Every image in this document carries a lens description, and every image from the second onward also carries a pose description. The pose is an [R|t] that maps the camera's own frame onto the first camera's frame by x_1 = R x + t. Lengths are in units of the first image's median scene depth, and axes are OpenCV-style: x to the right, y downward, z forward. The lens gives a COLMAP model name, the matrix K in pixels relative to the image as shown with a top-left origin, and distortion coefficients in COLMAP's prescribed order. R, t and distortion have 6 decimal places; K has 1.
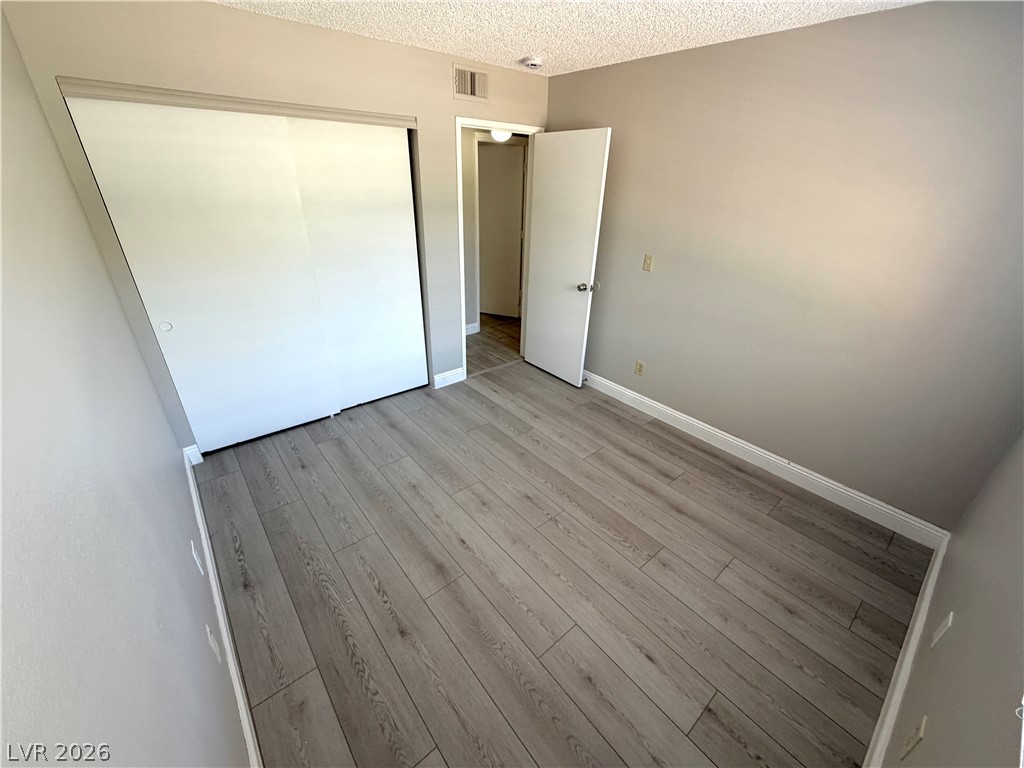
lens RADIAL K [[408.9, 0, 510.1], [0, 408.9, 384.0], [0, 0, 1]] dist [0.000185, 0.000094]
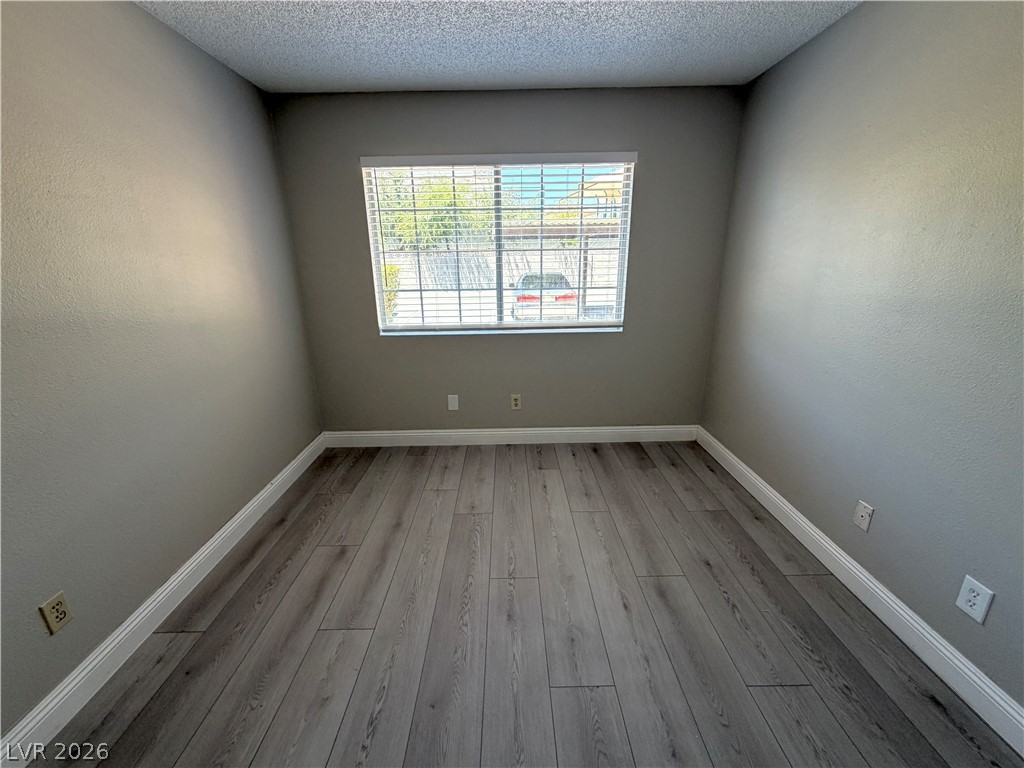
lens RADIAL K [[408.9, 0, 510.1], [0, 408.9, 384.0], [0, 0, 1]] dist [0.000185, 0.000094]
pose [[-0.773845, -0.206452, 0.598784, -0.315399], [0.278019, 0.738721, 0.614001, -0.478455], [-0.569096, 0.641614, -0.514258, 1.198829]]
